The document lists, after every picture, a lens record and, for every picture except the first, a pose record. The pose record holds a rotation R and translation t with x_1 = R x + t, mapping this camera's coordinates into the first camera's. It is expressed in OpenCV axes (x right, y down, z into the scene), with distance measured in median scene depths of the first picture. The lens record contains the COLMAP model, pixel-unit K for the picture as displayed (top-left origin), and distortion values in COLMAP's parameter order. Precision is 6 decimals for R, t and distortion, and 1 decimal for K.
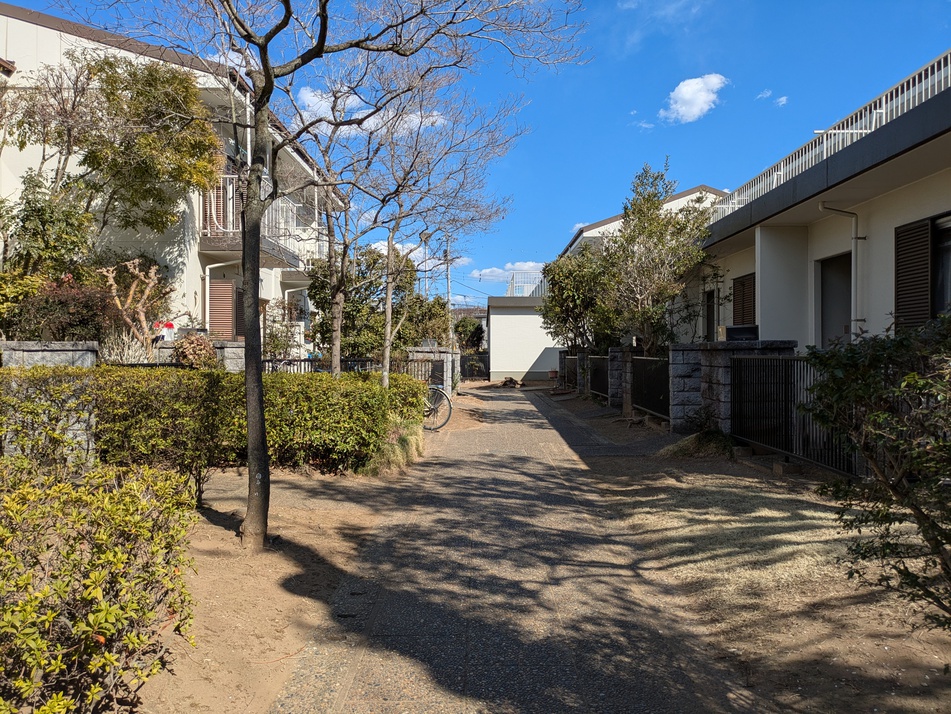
lens RADIAL K [[681.8, 0, 455.6], [0, 681.8, 344.4], [0, 0, 1]] dist [0.011515, -0.002107]
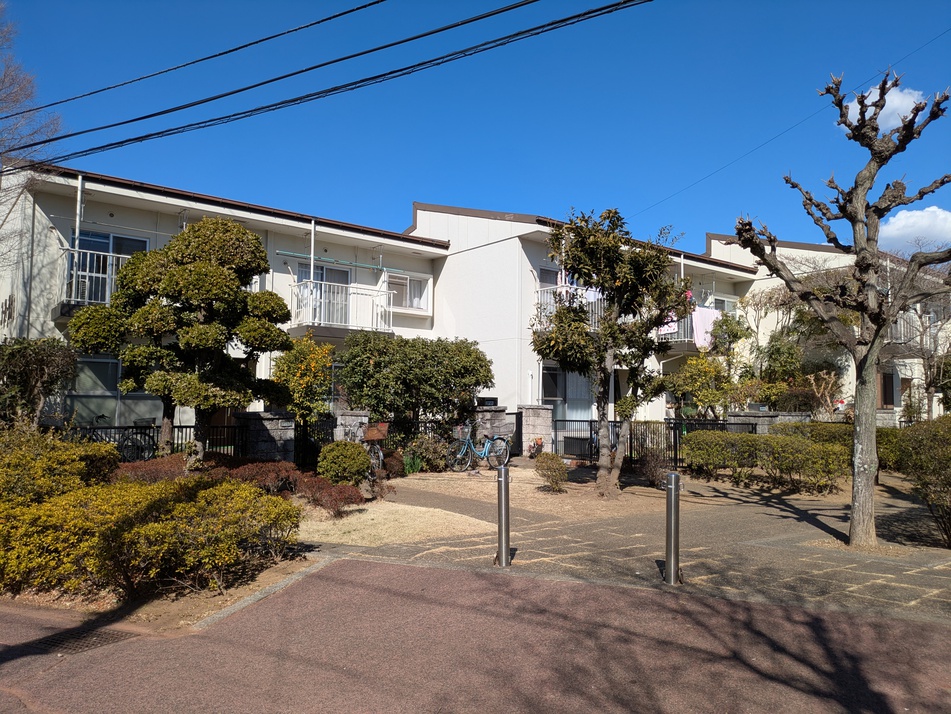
lens RADIAL K [[681.8, 0, 455.6], [0, 681.8, 344.4], [0, 0, 1]] dist [0.011515, -0.002107]
pose [[0.613766, -0.046129, -0.788139, 0.495069], [-0.010817, 0.997706, -0.066819, -0.051790], [0.789414, 0.049536, 0.611859, -1.177473]]
